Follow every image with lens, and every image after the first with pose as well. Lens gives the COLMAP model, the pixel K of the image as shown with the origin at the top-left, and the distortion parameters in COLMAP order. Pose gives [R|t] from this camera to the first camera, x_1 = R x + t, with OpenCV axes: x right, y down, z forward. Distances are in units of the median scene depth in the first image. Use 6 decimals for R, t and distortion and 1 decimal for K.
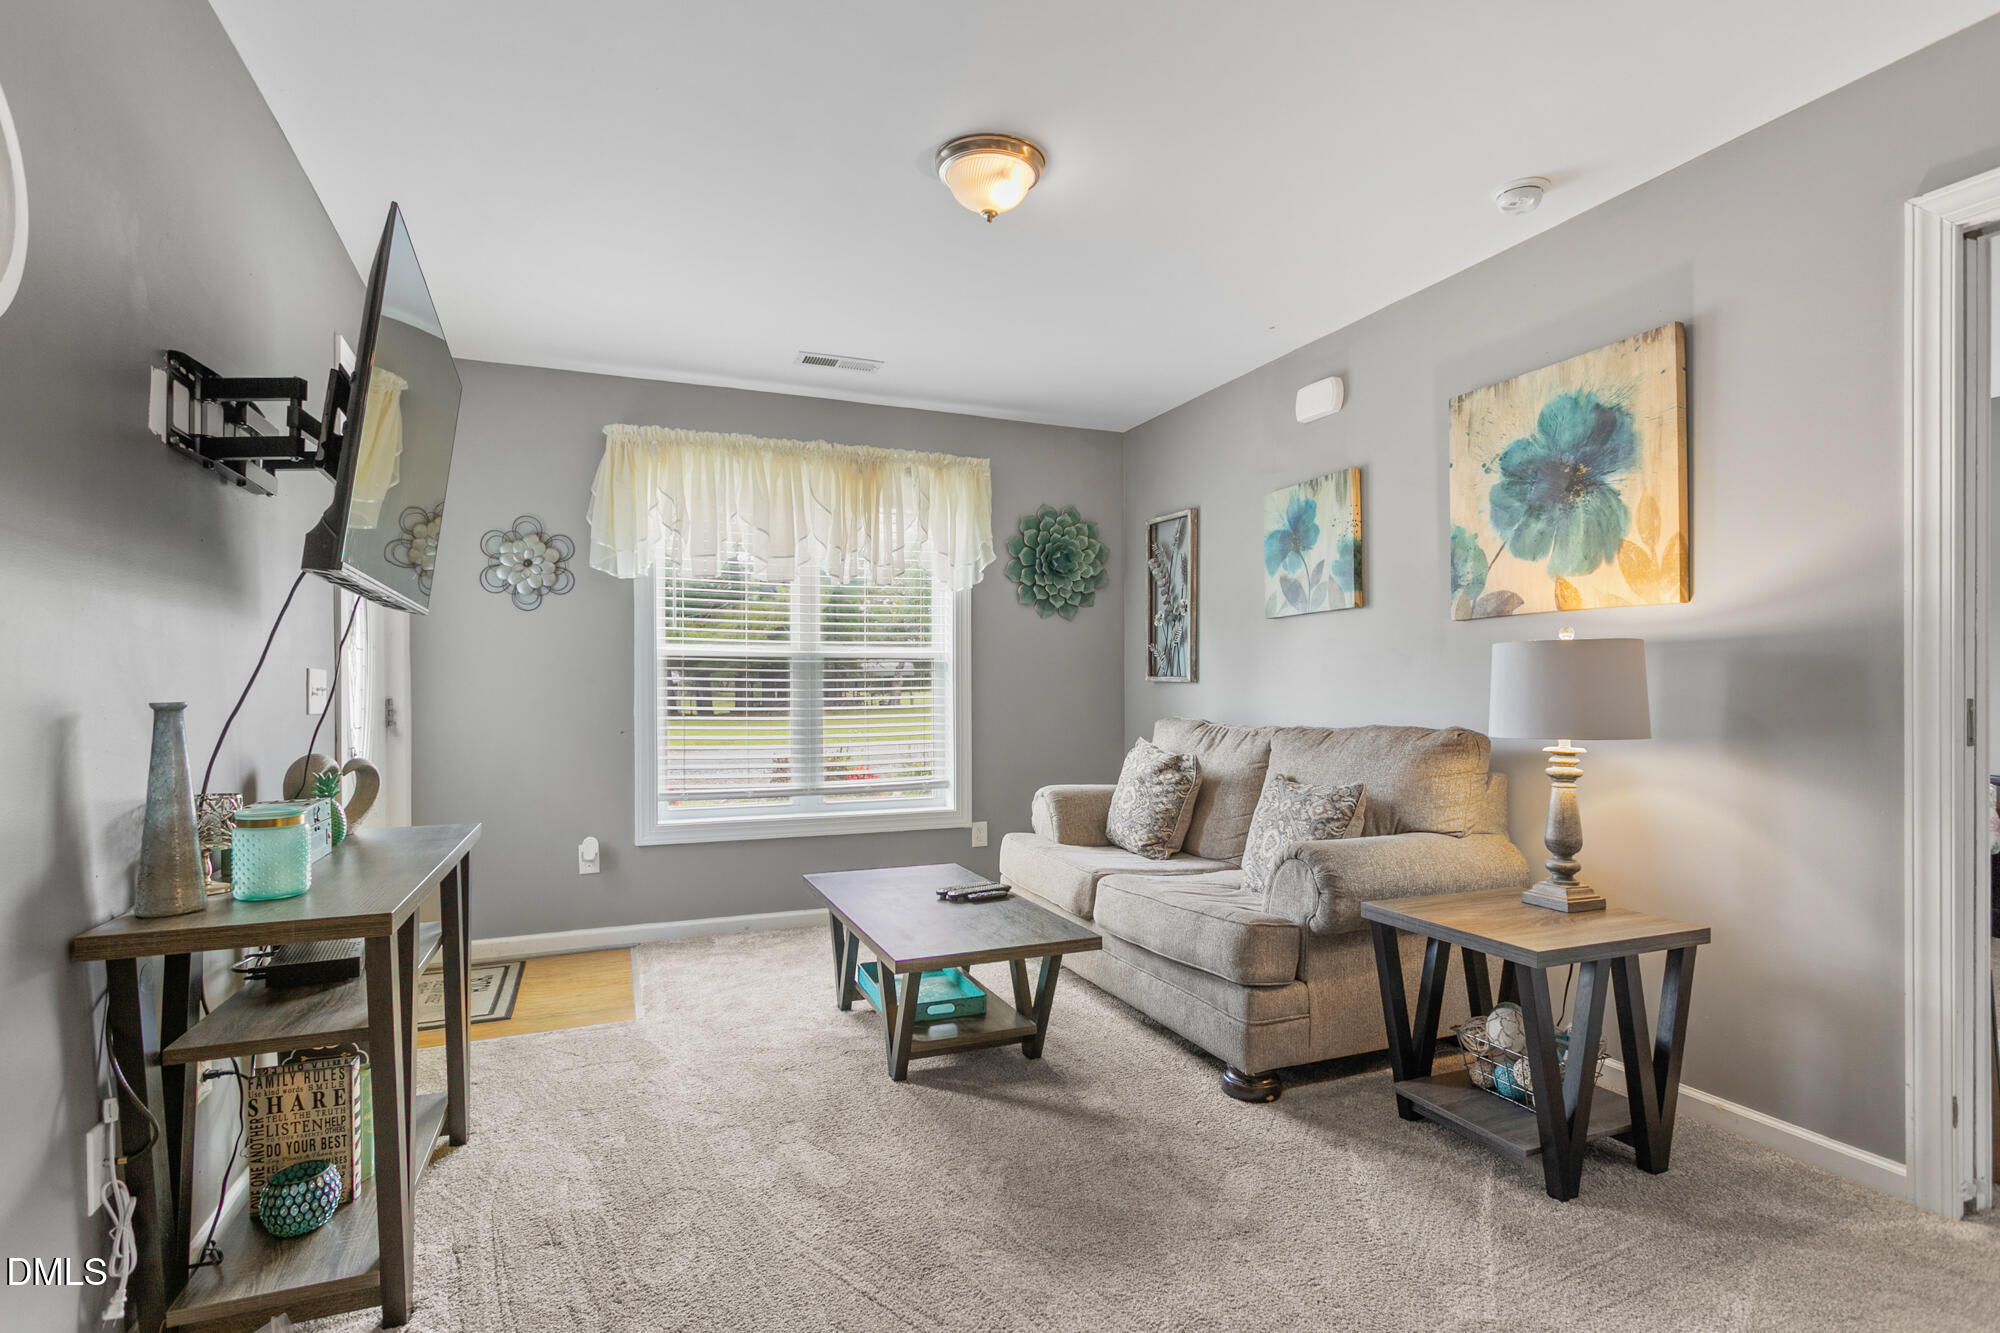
lens RADIAL K [[962.7, 0, 996.0], [0, 962.7, 680.0], [0, 0, 1]] dist [-0.001183, 0.003406]
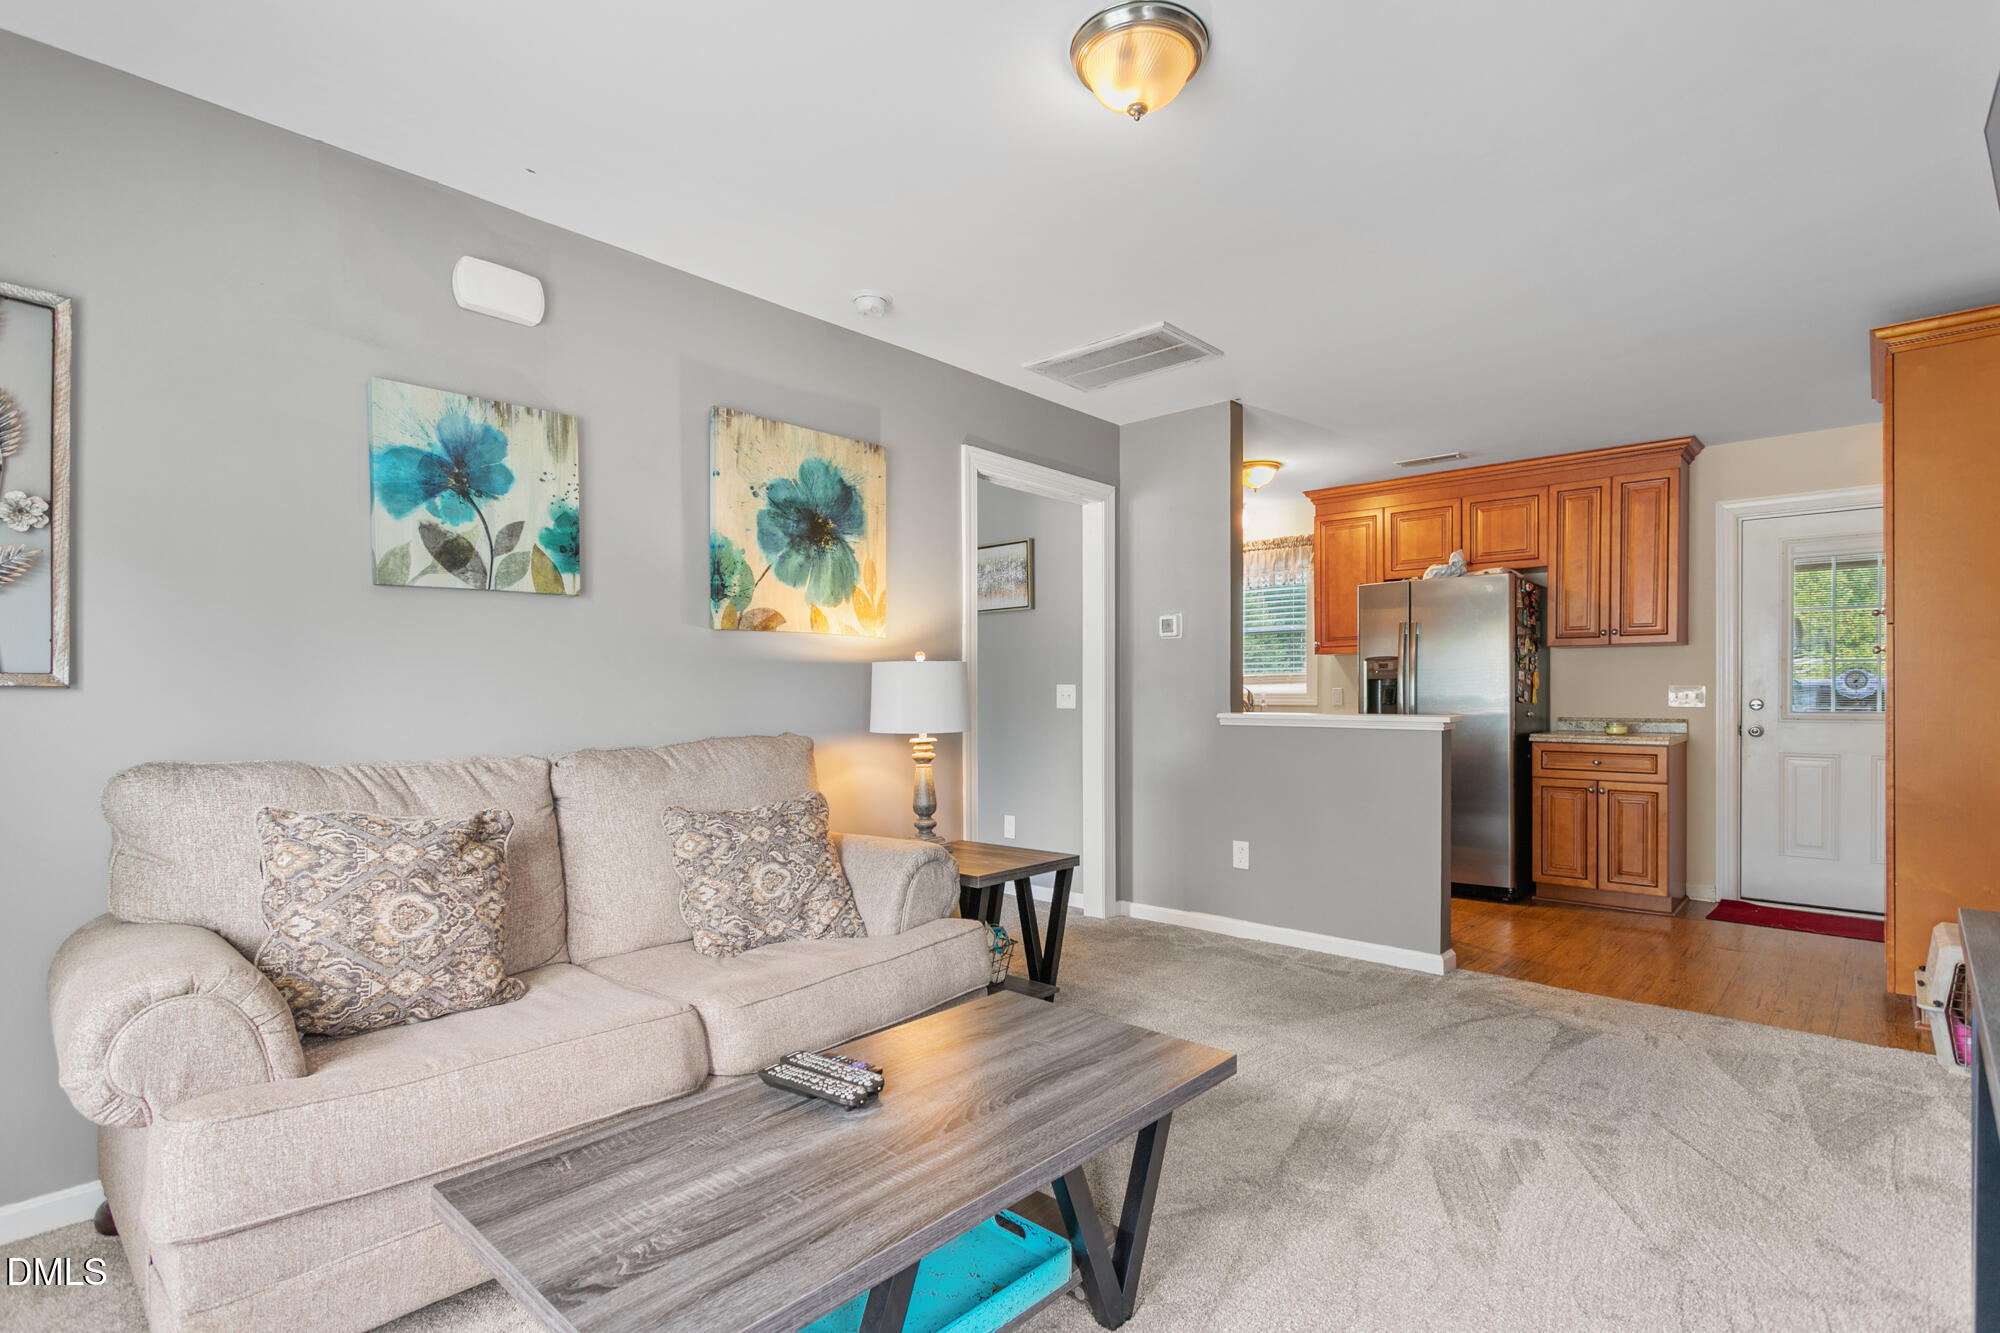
lens RADIAL K [[962.7, 0, 998.9], [0, 962.7, 687.3], [0, 0, 1]] dist [-0.001183, 0.003406]
pose [[-0.424730, 0.012555, 0.905233, -0.587389], [0.001959, 0.999914, -0.012949, 0.013023], [-0.905318, -0.003726, -0.424718, 1.235774]]
